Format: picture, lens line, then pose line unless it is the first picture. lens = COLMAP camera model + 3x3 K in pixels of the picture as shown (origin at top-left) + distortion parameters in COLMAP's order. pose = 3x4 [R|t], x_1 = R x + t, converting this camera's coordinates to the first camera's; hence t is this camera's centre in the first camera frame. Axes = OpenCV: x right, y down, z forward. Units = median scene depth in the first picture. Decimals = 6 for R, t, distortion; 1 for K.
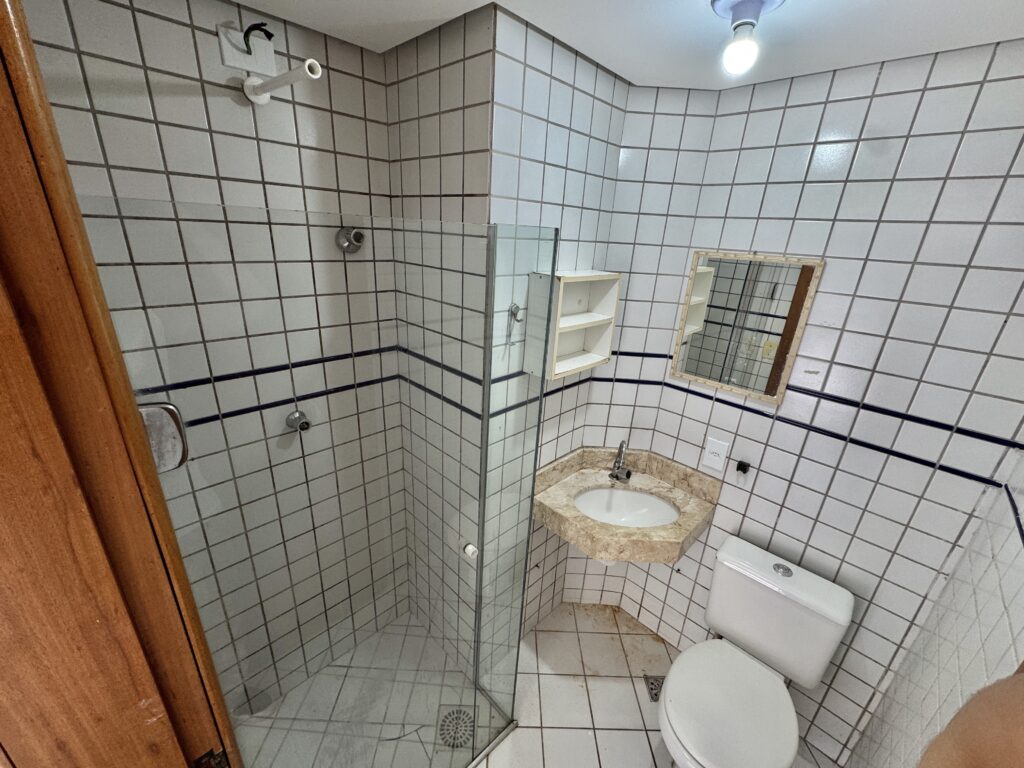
lens RADIAL K [[407.3, 0, 511.4], [0, 407.3, 384.1], [0, 0, 1]] dist [-0.004879, 0.001033]
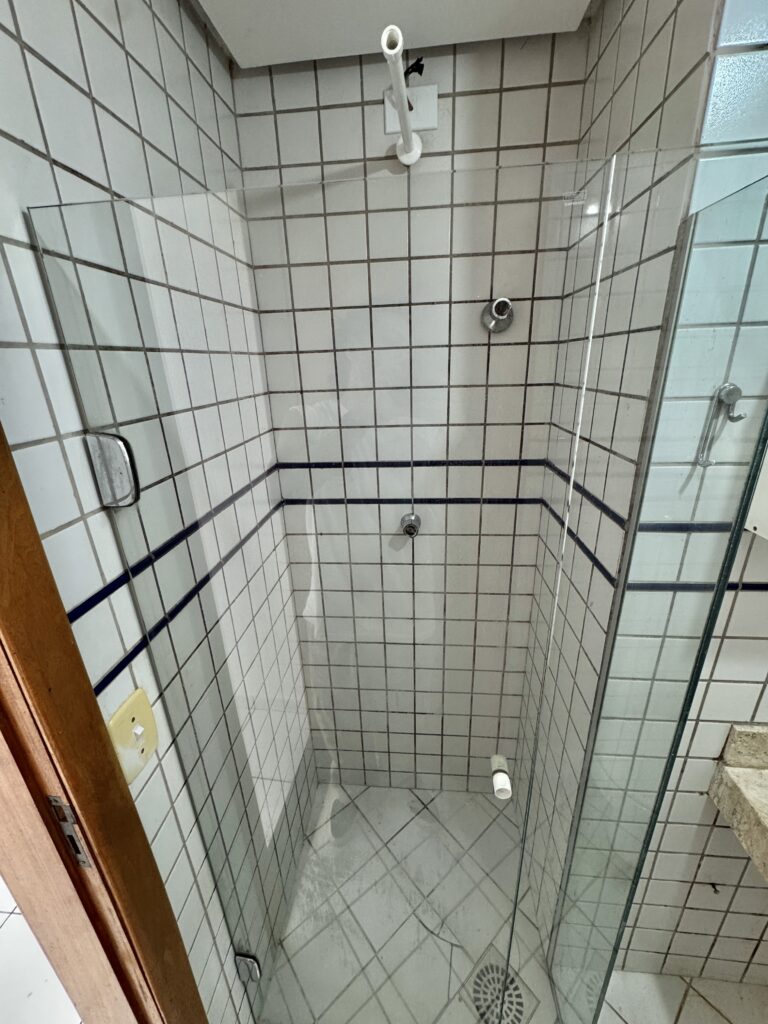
lens RADIAL K [[407.3, 0, 384.6], [0, 407.3, 511.3], [0, 0, 1]] dist [-0.004879, 0.001033]
pose [[0.637111, 0.191804, -0.746526, 0.128501], [-0.209389, 0.975189, 0.071853, 0.007523], [0.741785, 0.110536, 0.661466, 0.348212]]
